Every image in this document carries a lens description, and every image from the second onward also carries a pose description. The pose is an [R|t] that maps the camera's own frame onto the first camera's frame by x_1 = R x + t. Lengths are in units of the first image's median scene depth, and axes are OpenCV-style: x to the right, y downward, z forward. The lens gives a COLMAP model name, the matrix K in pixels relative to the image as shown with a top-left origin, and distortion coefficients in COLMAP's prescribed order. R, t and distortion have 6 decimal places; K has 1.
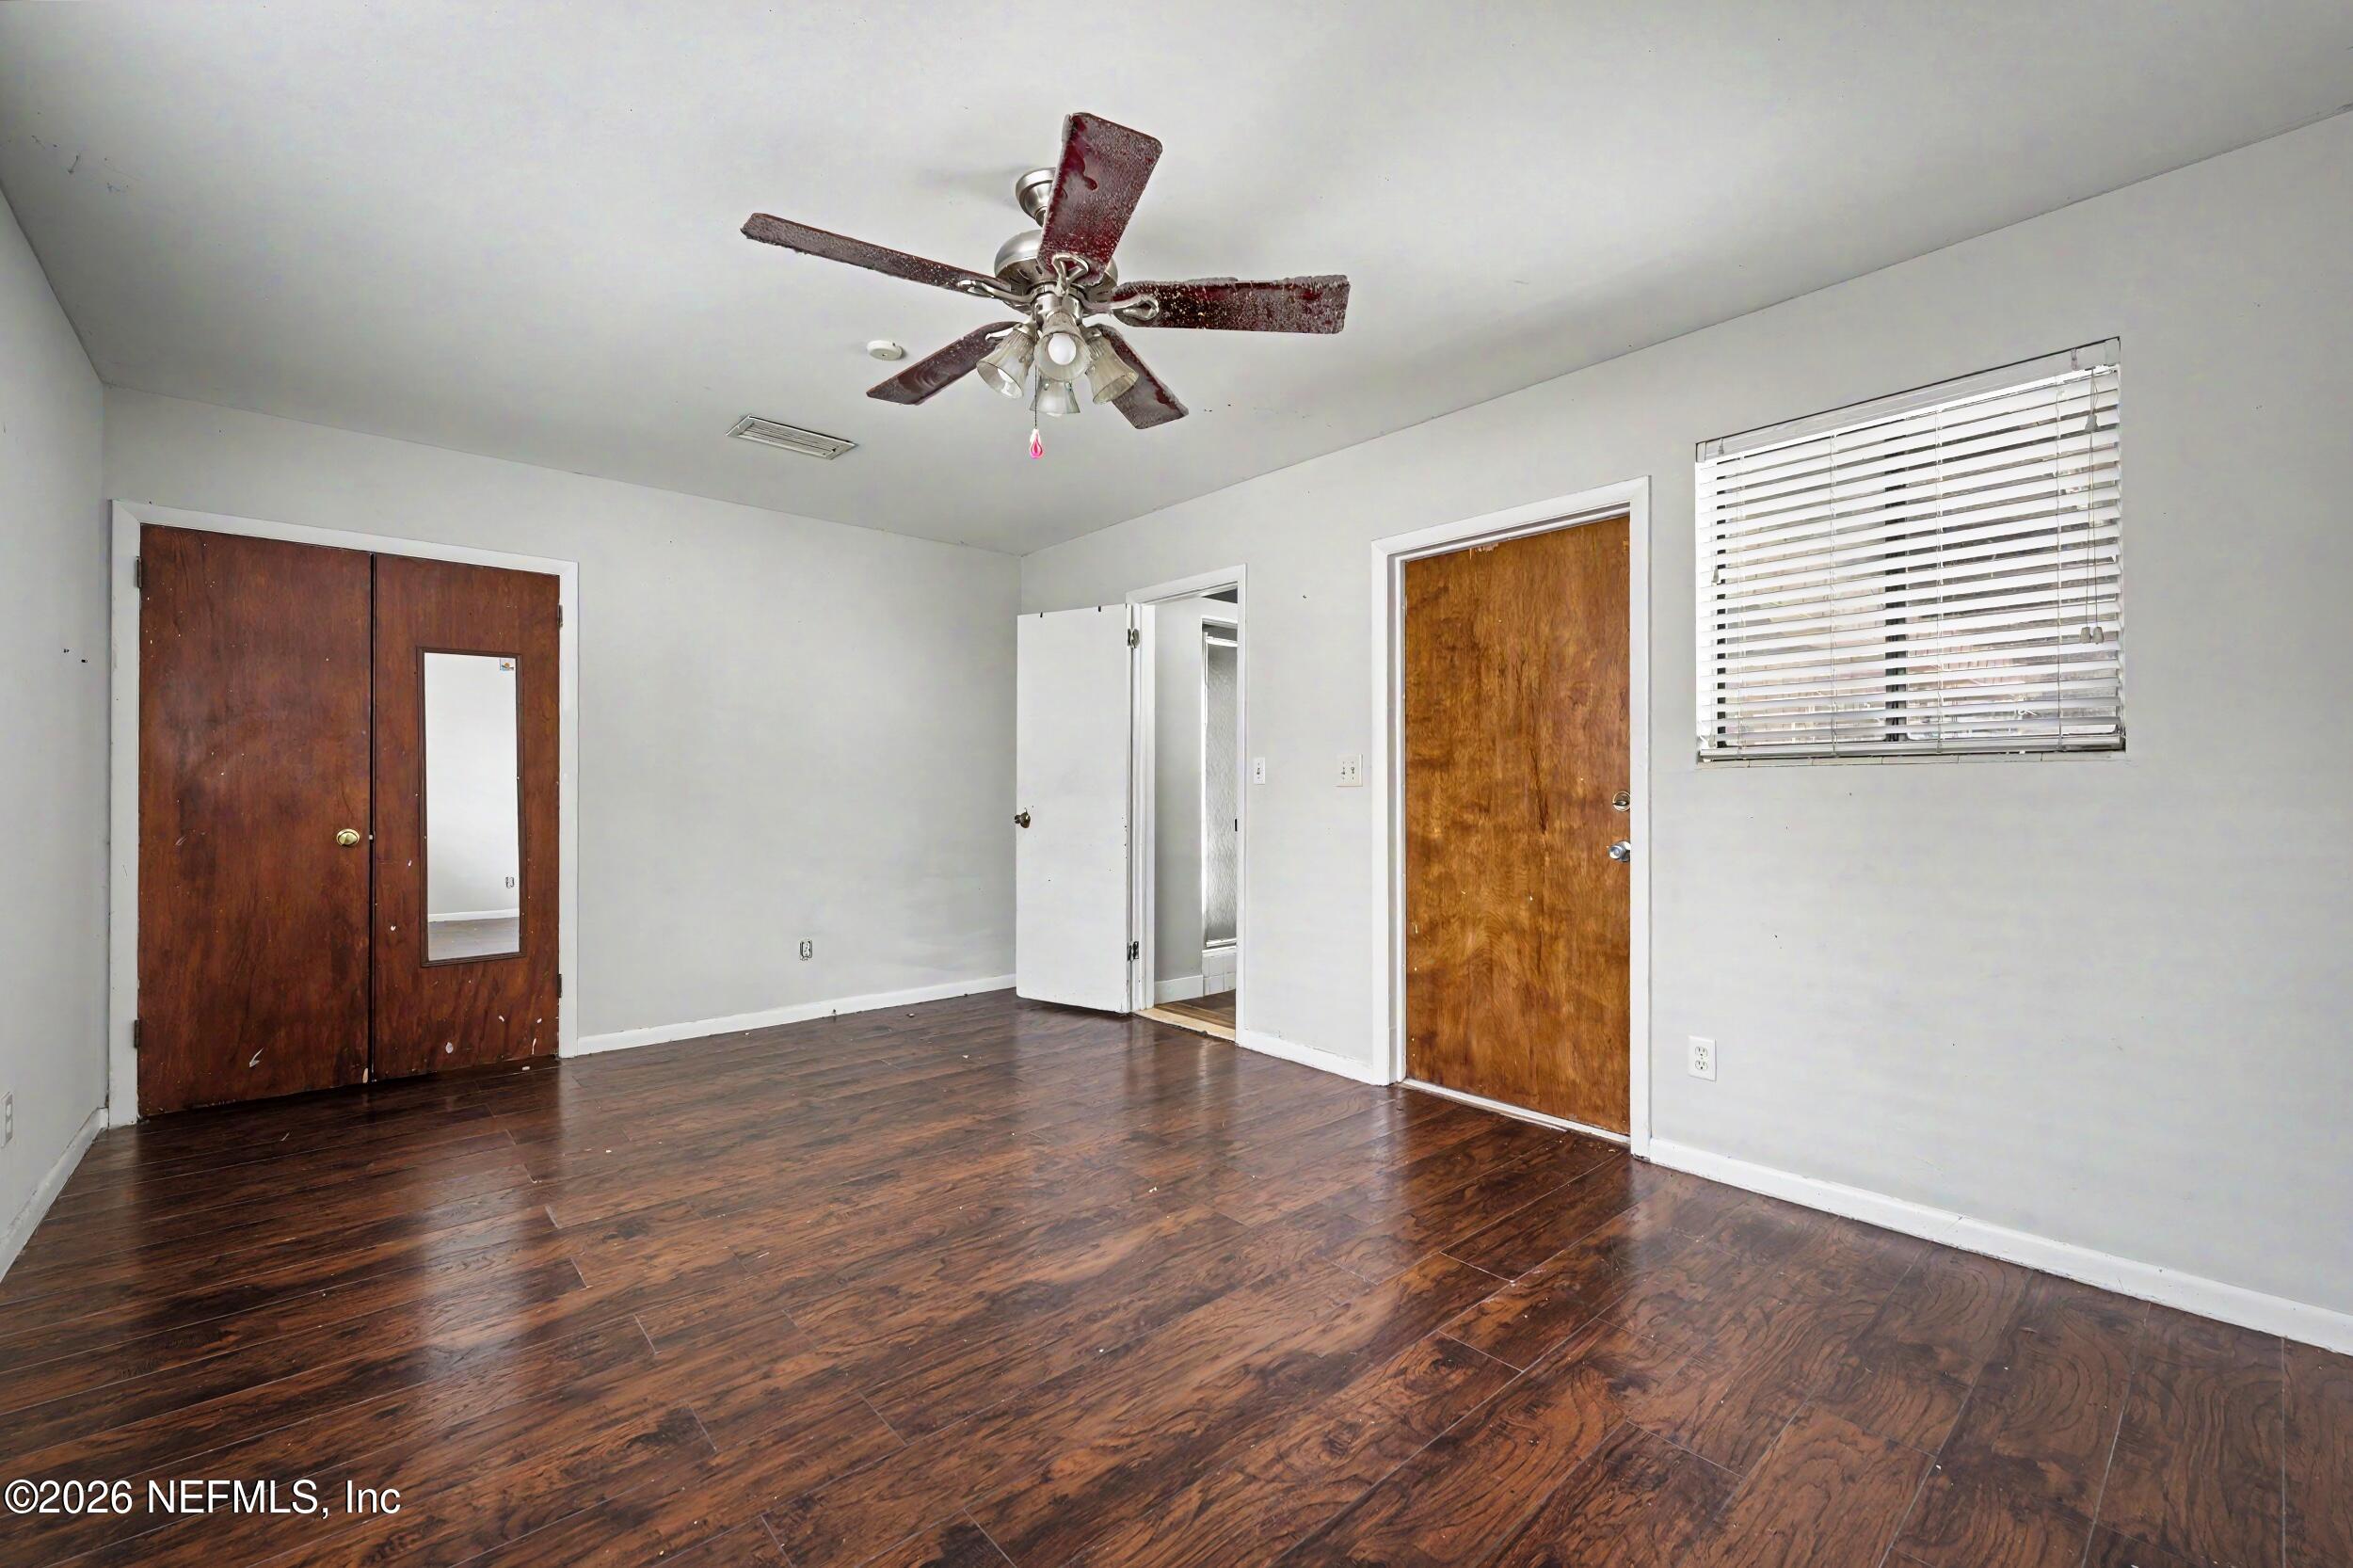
lens RADIAL K [[968.8, 0, 1175.2], [0, 968.8, 781.8], [0, 0, 1]] dist [-0.000720, -0.000090]
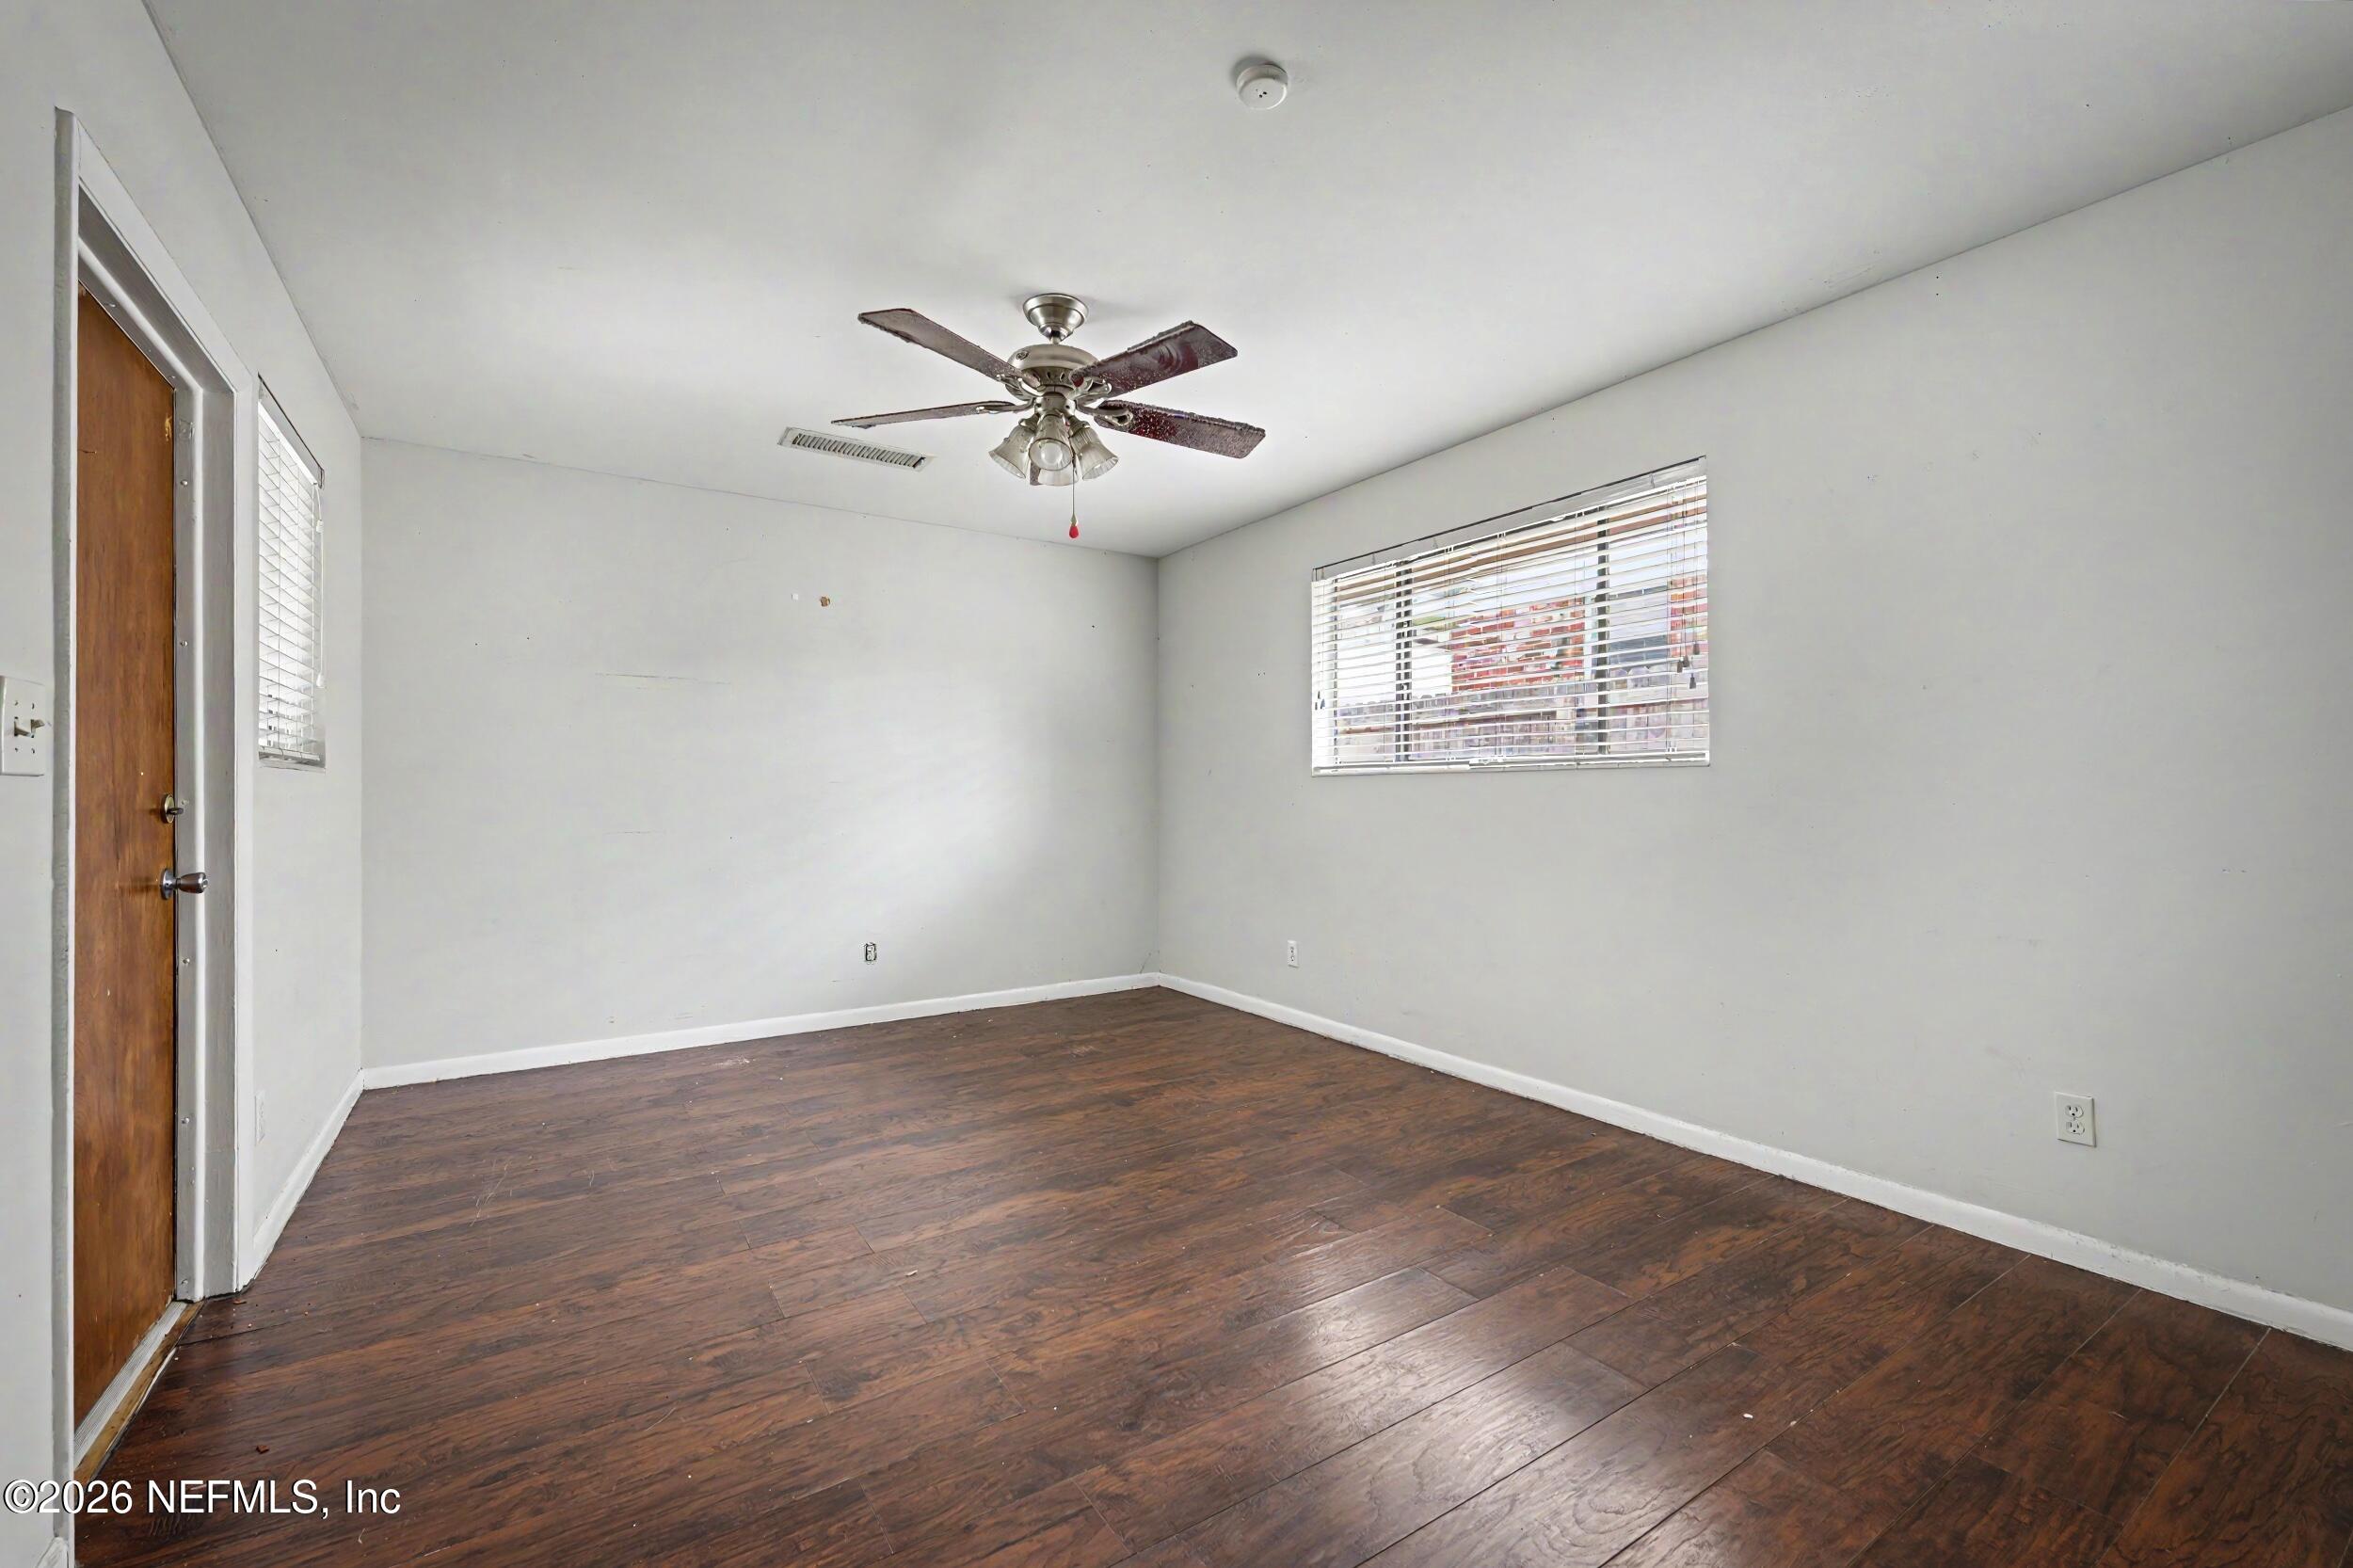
lens RADIAL K [[968.8, 0, 1177.8], [0, 968.8, 788.1], [0, 0, 1]] dist [-0.000720, -0.000090]
pose [[-0.989567, 0.005036, 0.143983, -0.472019], [0.002636, 0.999855, -0.016850, 0.024546], [-0.144047, -0.016295, -0.989437, 2.284322]]
